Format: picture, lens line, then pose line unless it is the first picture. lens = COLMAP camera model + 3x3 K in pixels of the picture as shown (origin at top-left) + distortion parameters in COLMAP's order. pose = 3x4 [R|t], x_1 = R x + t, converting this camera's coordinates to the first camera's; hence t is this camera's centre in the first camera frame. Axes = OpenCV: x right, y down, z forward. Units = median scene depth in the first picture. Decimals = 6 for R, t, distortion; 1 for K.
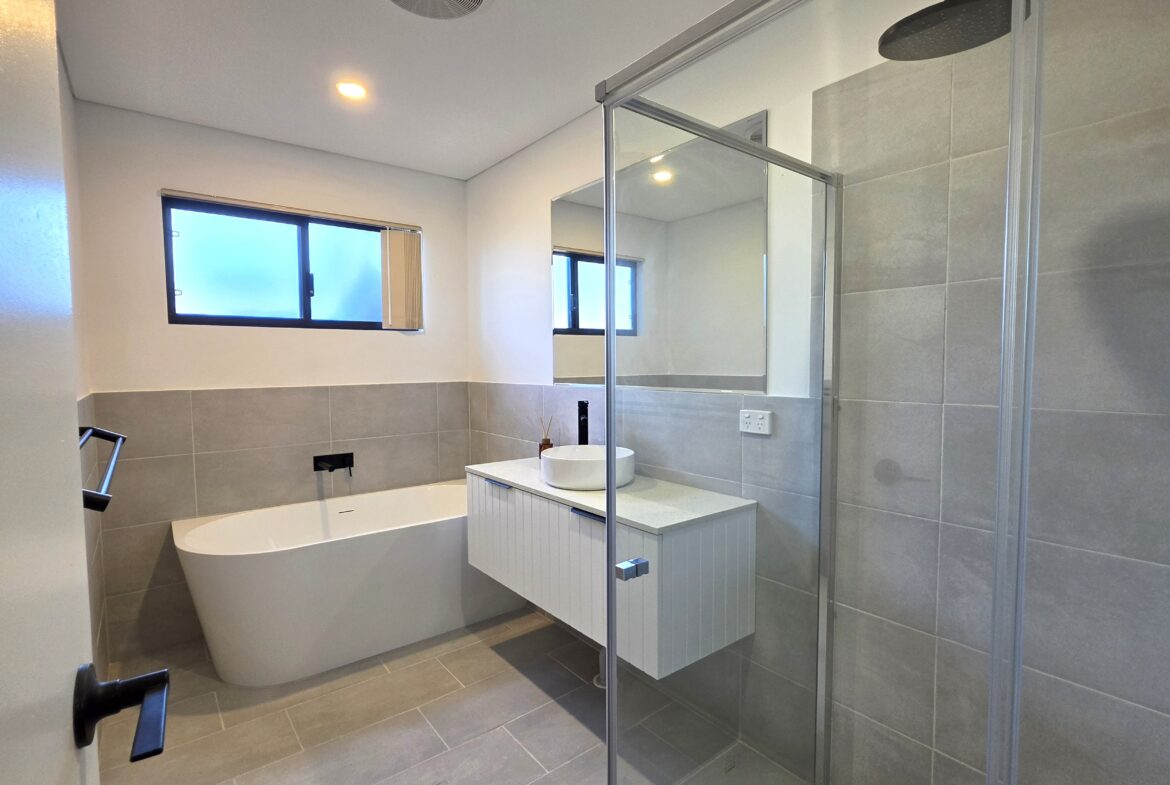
lens RADIAL K [[560.4, 0, 588.5], [0, 560.4, 391.7], [0, 0, 1]] dist [-0.003677, 0.001428]
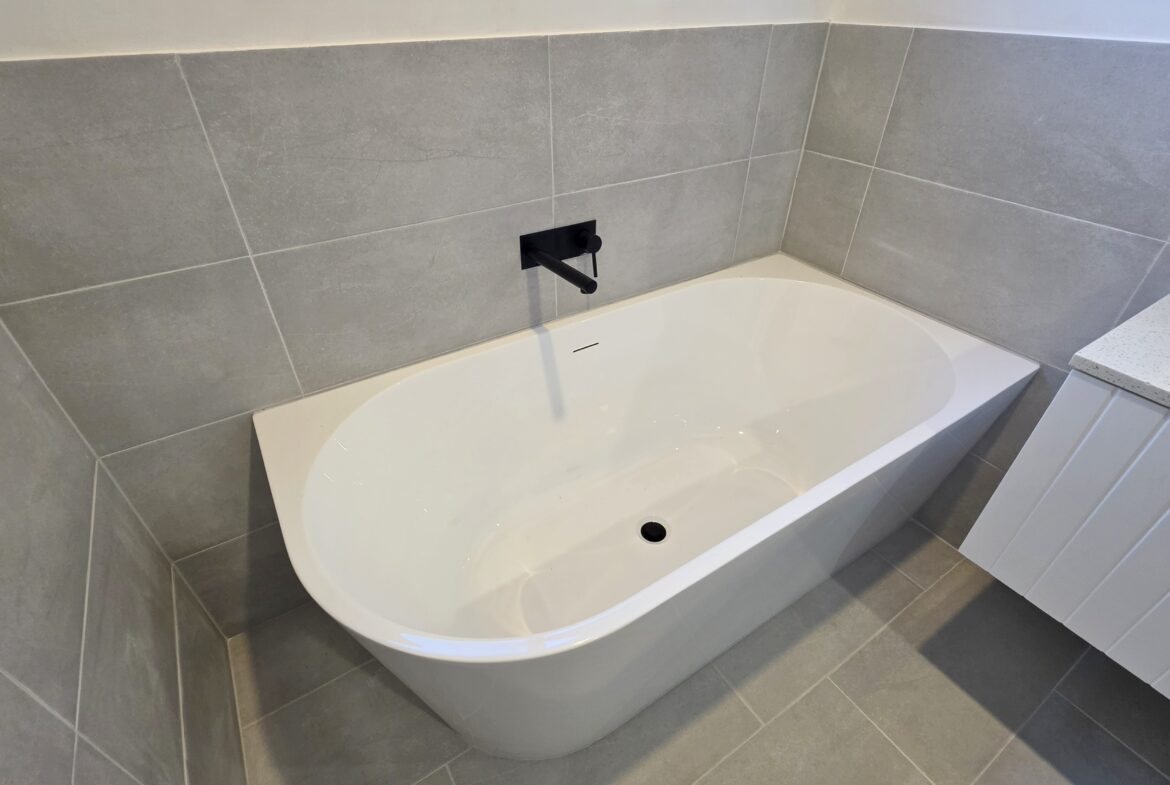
lens RADIAL K [[560.4, 0, 585.0], [0, 560.4, 397.5], [0, 0, 1]] dist [-0.003677, 0.001428]
pose [[0.995188, 0.066260, -0.072188, -0.404224], [-0.015145, 0.831865, 0.554771, -0.016456], [0.096810, -0.551008, 0.828866, 0.591572]]
